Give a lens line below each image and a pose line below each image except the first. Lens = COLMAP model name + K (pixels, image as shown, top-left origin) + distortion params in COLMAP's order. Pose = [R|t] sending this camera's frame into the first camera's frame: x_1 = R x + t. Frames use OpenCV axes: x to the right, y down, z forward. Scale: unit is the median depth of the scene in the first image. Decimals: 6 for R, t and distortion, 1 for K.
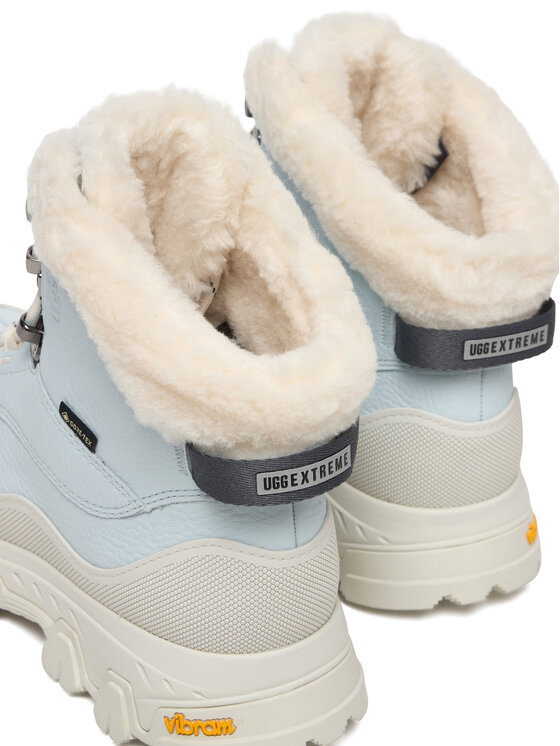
lens RADIAL K [[1589.7, 0, 282.8], [0, 1589.7, 373.4], [0, 0, 1]] dist [-0.009542, 0.000000]
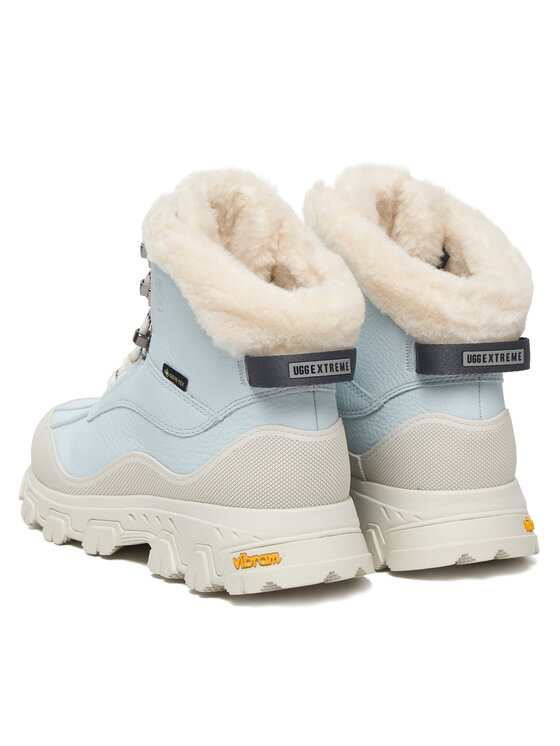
lens RADIAL K [[1650.6, 0, 278.1], [0, 1650.6, 372.9], [0, 0, 1]] dist [0.056269, 0.000000]
pose [[0.998664, -0.039557, -0.033260, -0.003292], [0.029302, 0.963500, -0.266098, 0.372118], [0.042572, 0.264768, 0.963372, -0.418652]]
